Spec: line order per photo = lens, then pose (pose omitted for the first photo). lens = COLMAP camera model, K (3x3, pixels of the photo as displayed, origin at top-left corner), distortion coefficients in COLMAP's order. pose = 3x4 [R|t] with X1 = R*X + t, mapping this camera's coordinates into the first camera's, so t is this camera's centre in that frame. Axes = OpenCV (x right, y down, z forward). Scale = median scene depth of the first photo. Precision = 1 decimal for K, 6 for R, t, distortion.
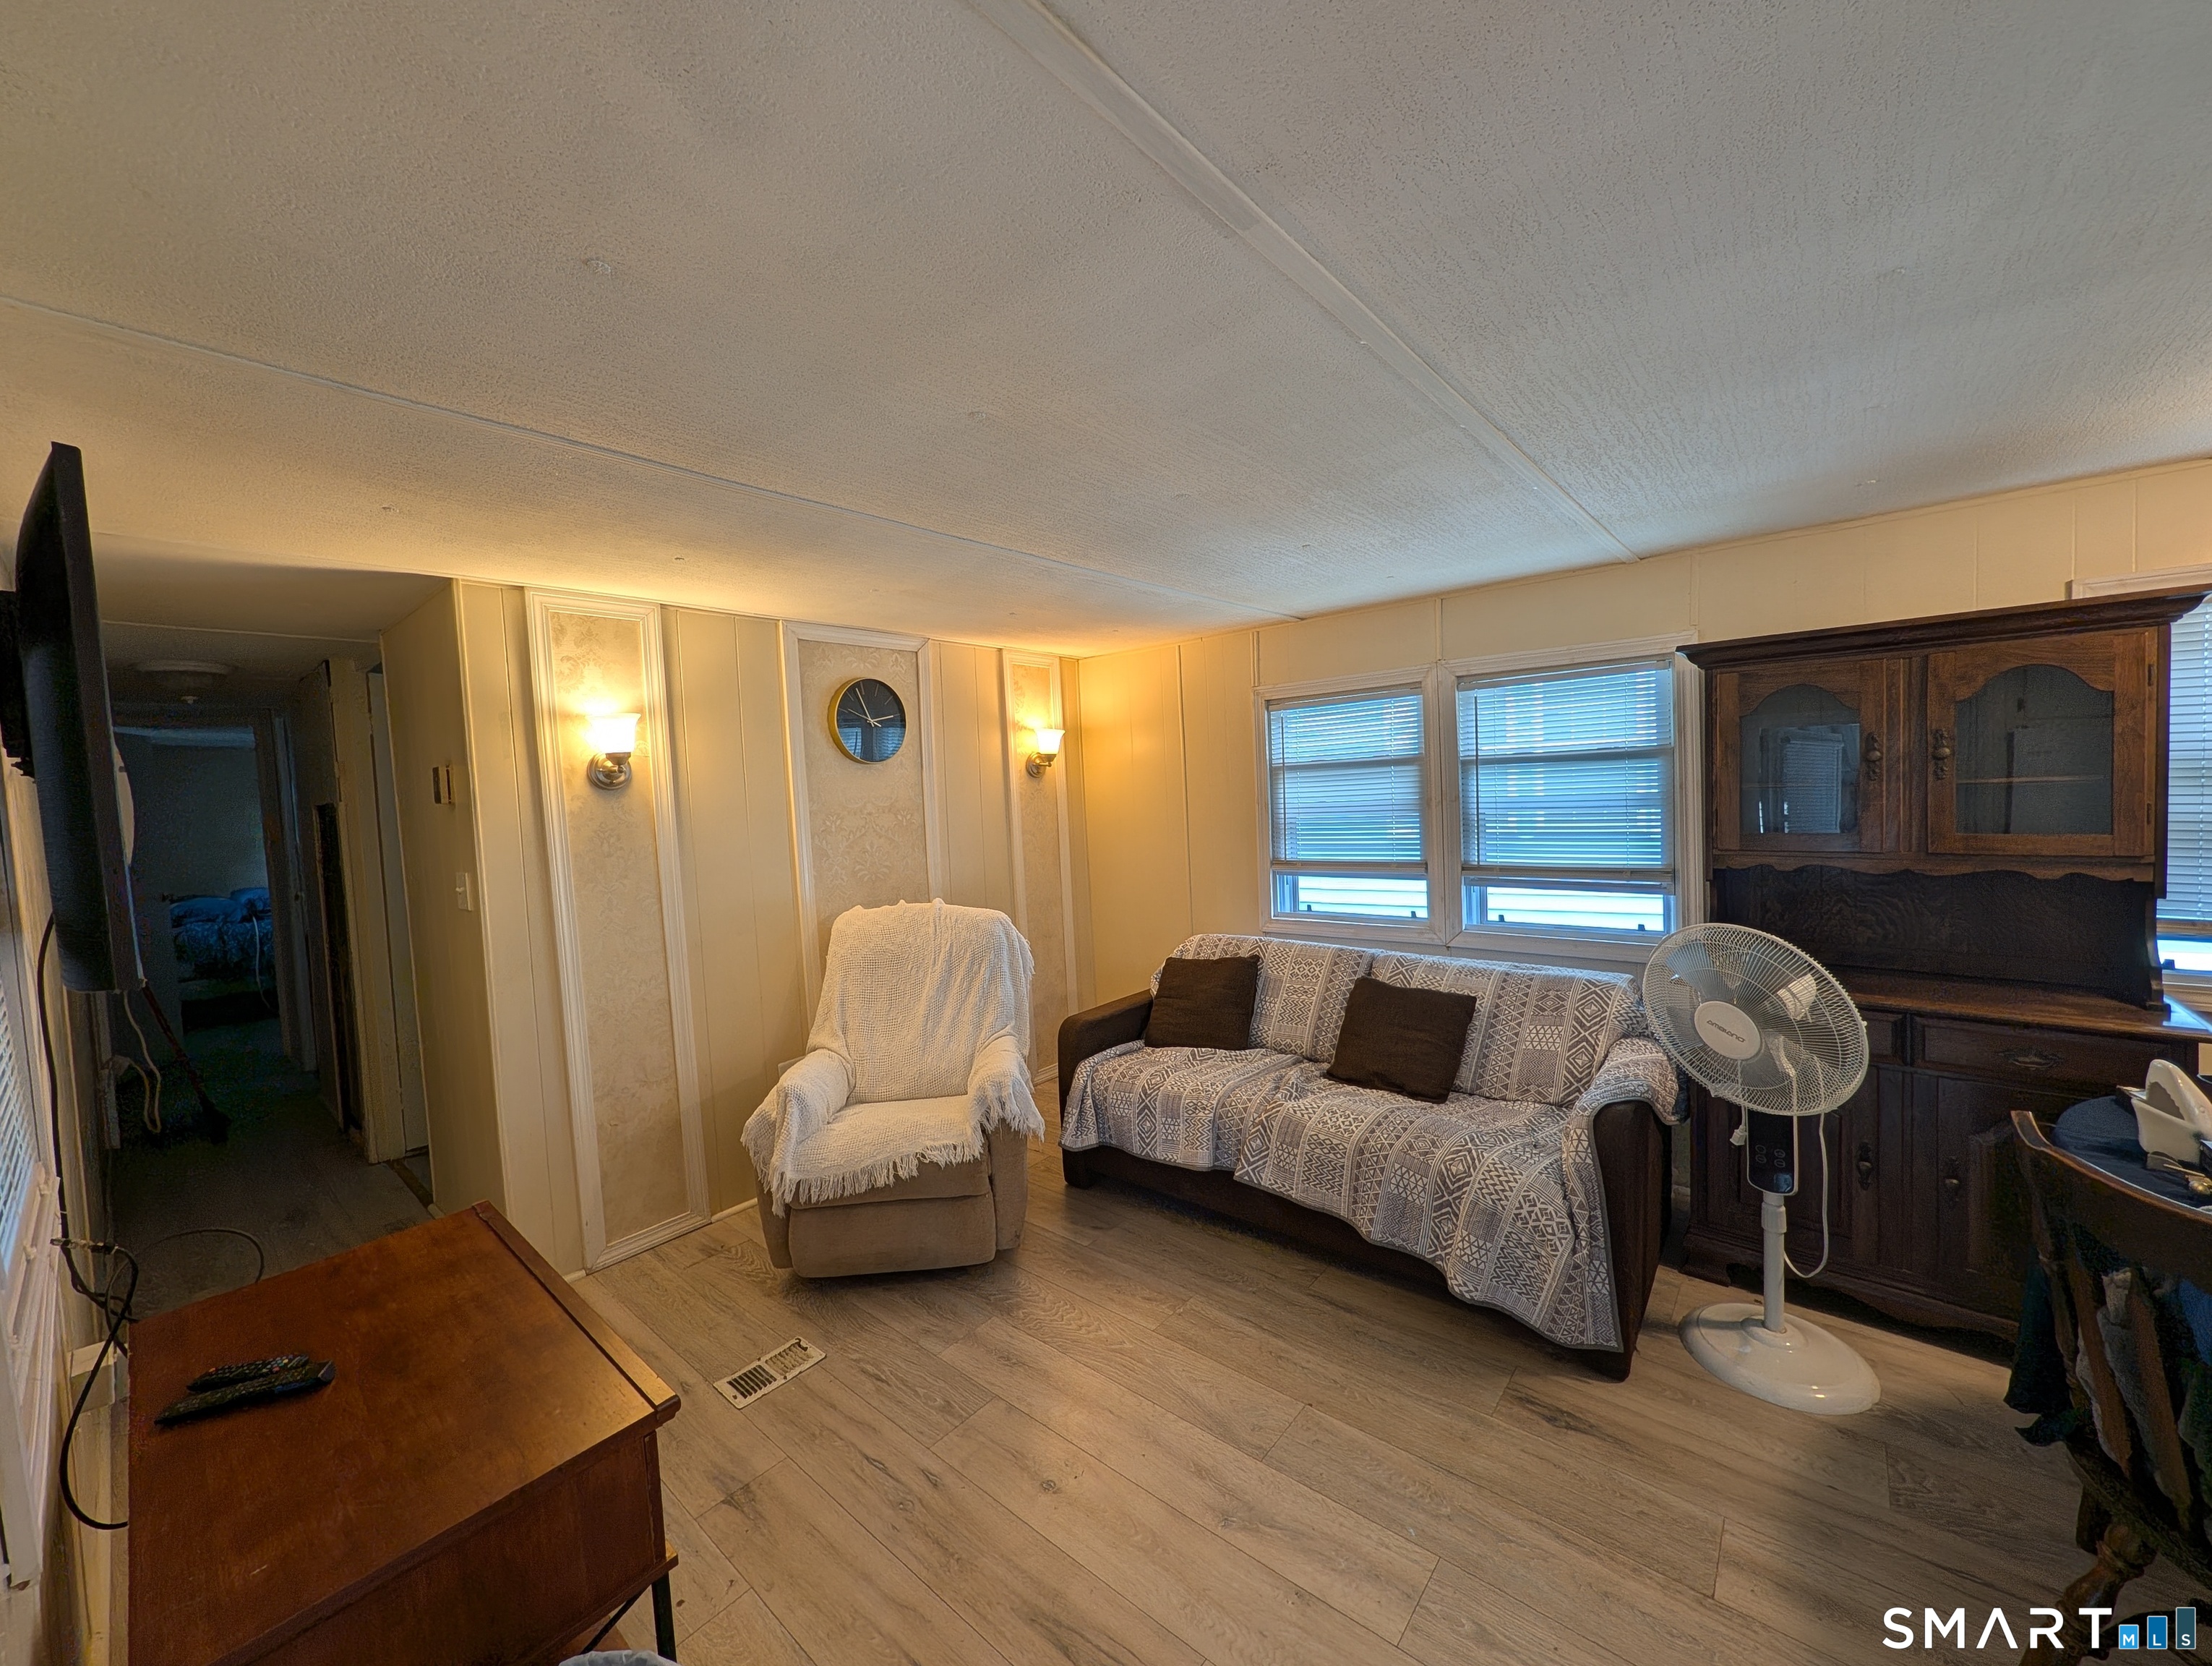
lens RADIAL K [[855.4, 0, 1106.2], [0, 855.4, 830.3], [0, 0, 1]] dist [0.002775, 0.000267]
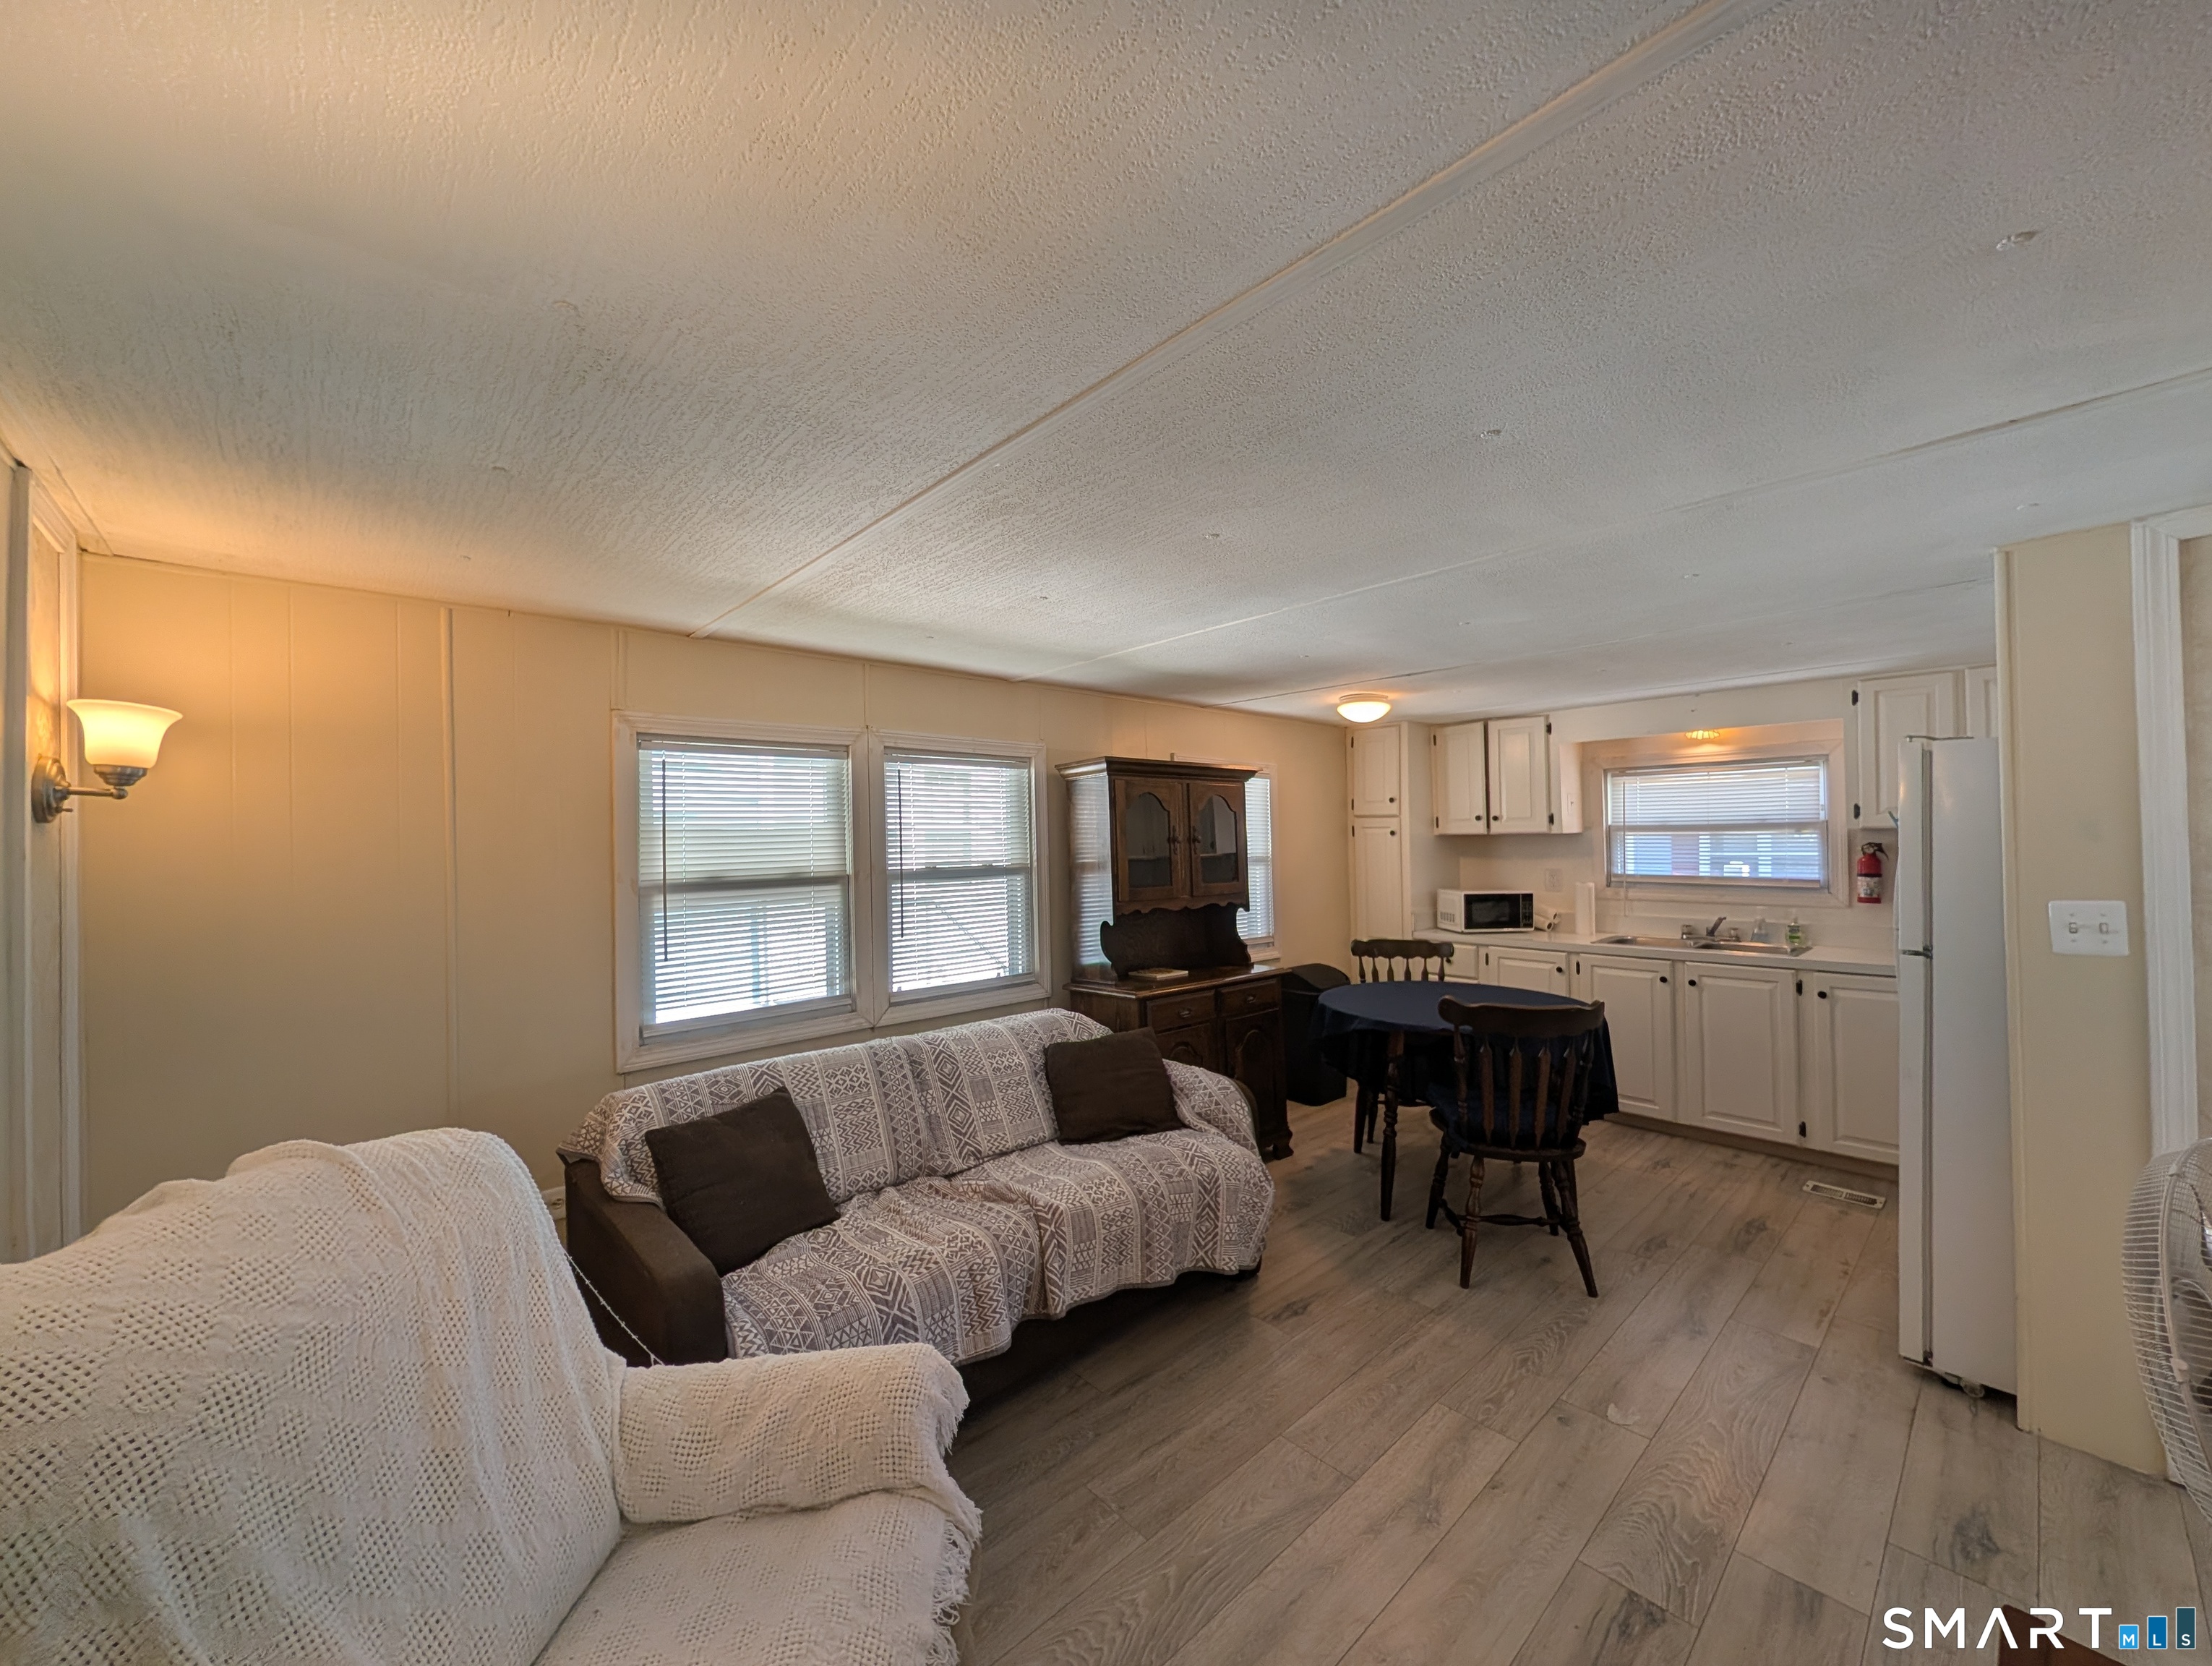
lens RADIAL K [[855.4, 0, 1109.9], [0, 855.4, 831.6], [0, 0, 1]] dist [0.002775, 0.000267]
pose [[0.124082, 0.047992, 0.991111, -0.677185], [0.060717, 0.996591, -0.055859, -0.014103], [-0.990413, 0.067108, 0.120746, 0.805527]]
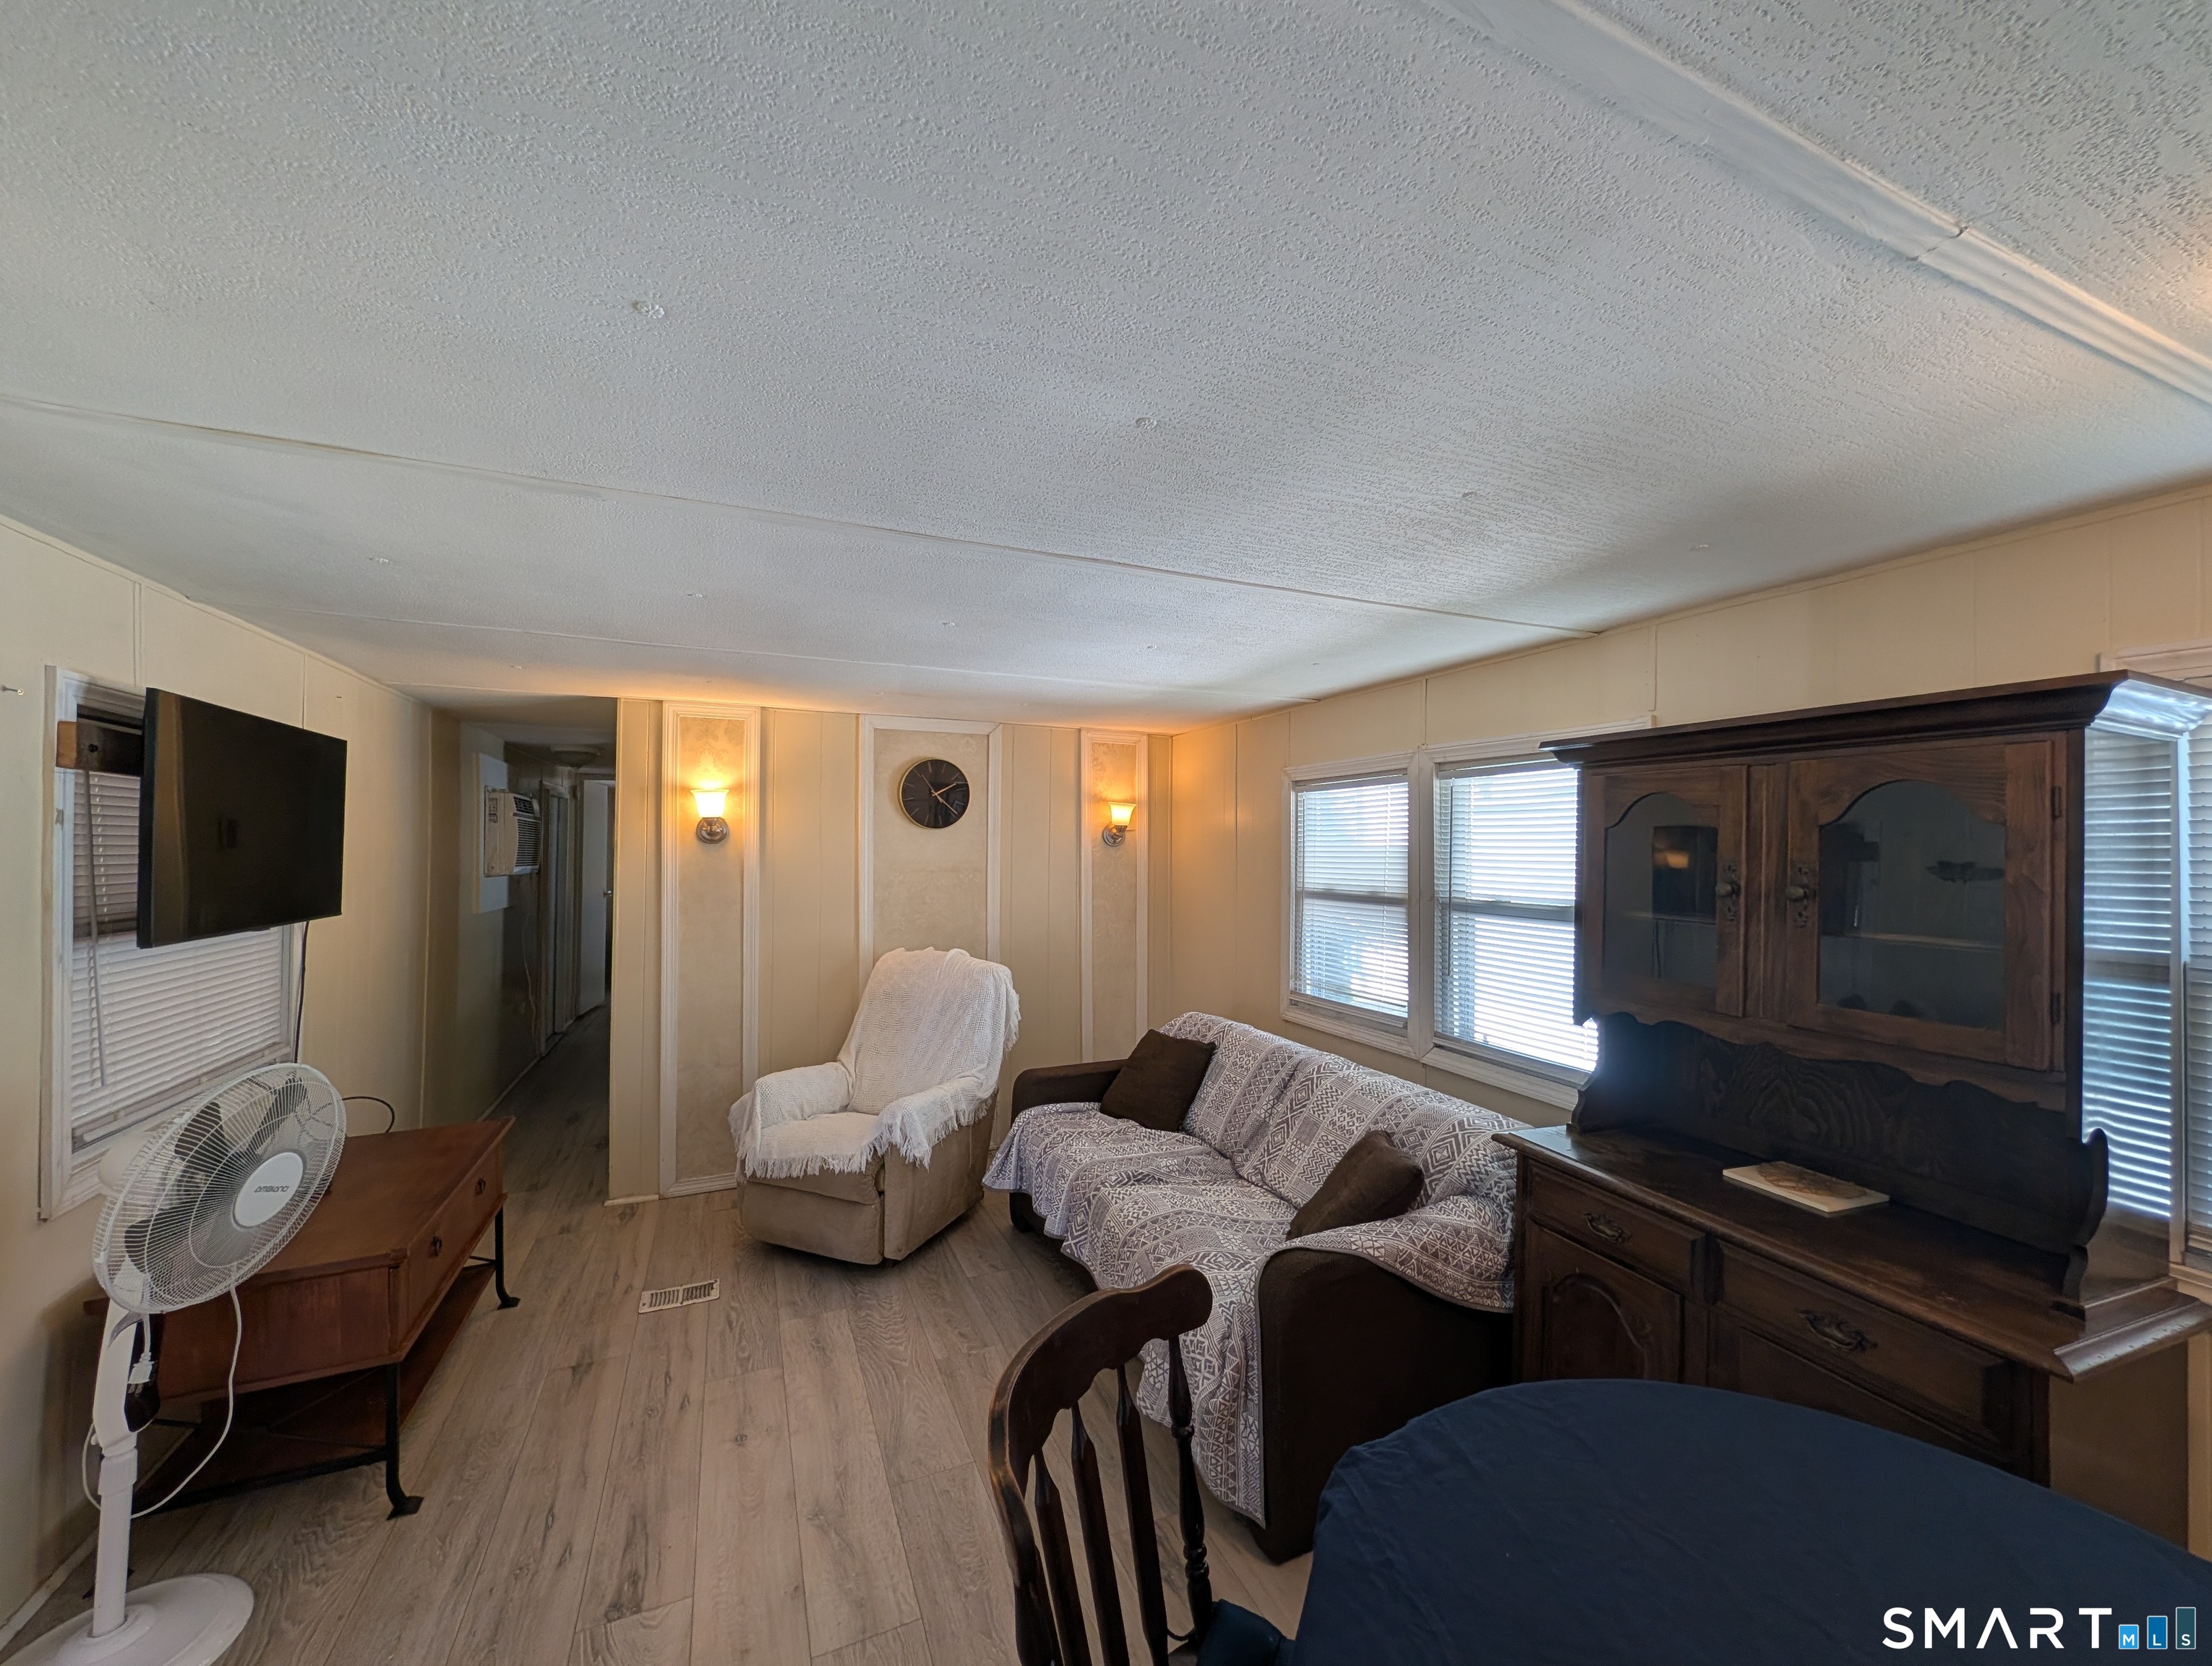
lens RADIAL K [[855.4, 0, 1105.0], [0, 855.4, 836.9], [0, 0, 1]] dist [0.002775, 0.000267]
pose [[0.897761, 0.046312, -0.438041, 0.632519], [-0.068229, 0.997076, -0.034420, -0.059936], [0.435166, 0.060788, 0.898296, 0.052915]]
